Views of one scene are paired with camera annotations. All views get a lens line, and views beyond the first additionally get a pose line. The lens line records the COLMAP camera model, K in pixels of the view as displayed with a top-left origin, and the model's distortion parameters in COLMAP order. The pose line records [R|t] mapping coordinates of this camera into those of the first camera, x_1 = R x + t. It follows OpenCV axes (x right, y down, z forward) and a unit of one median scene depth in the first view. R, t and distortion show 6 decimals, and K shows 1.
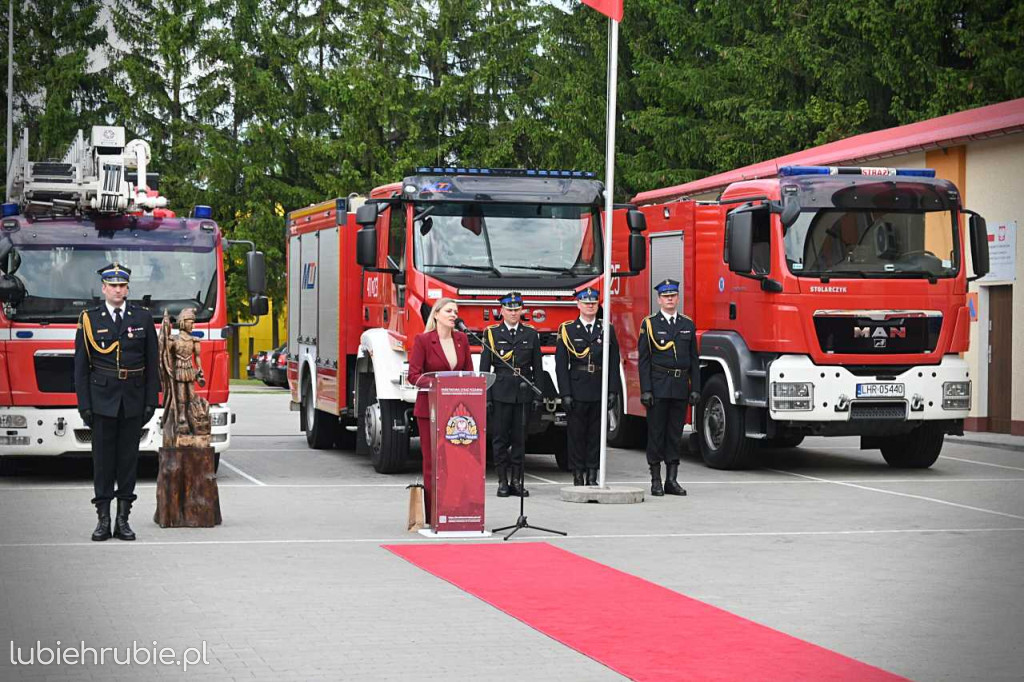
lens RADIAL K [[2152.1, 0, 512.0], [0, 2152.1, 341.0], [0, 0, 1]] dist [0.001851, 0.081396]
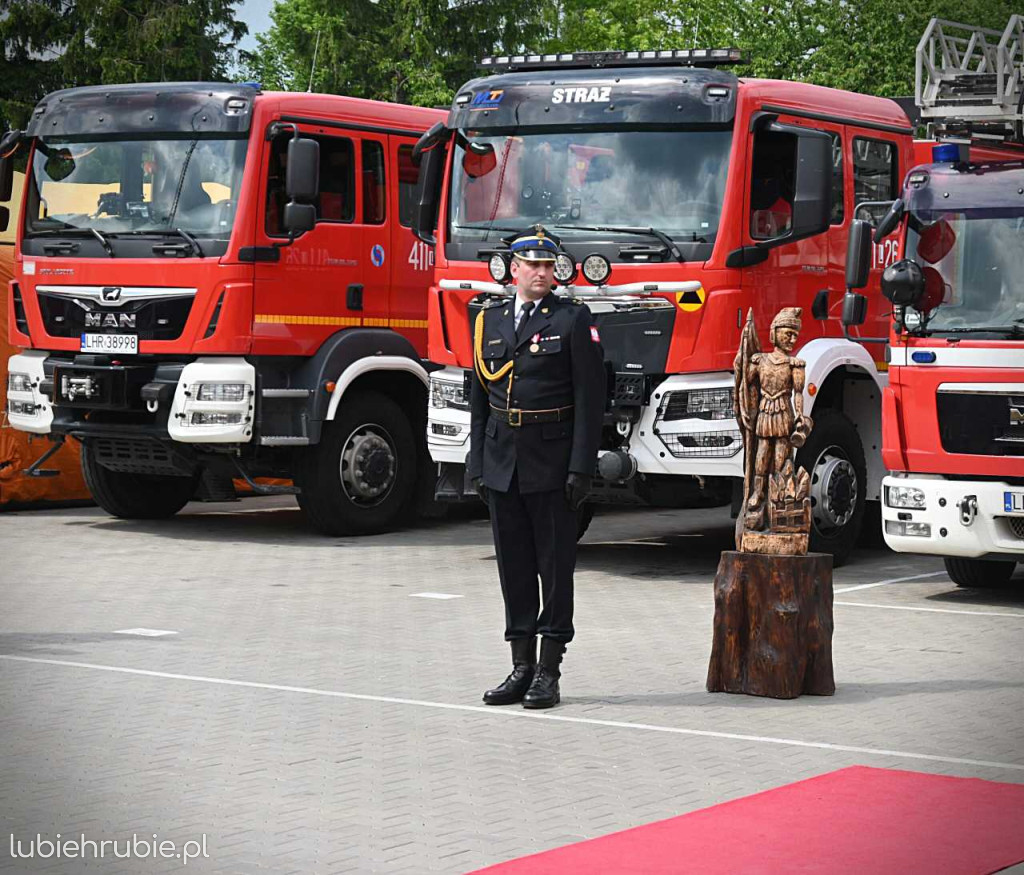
lens RADIAL K [[2813.6, 0, 590.8], [0, 2813.6, 469.4], [0, 0, 1]] dist [0.024025, -0.204270]
pose [[0.695752, 0.039668, -0.717186, 0.265551], [-0.017375, 0.999111, 0.038406, -0.000167], [0.718072, -0.014260, 0.695823, 0.348688]]
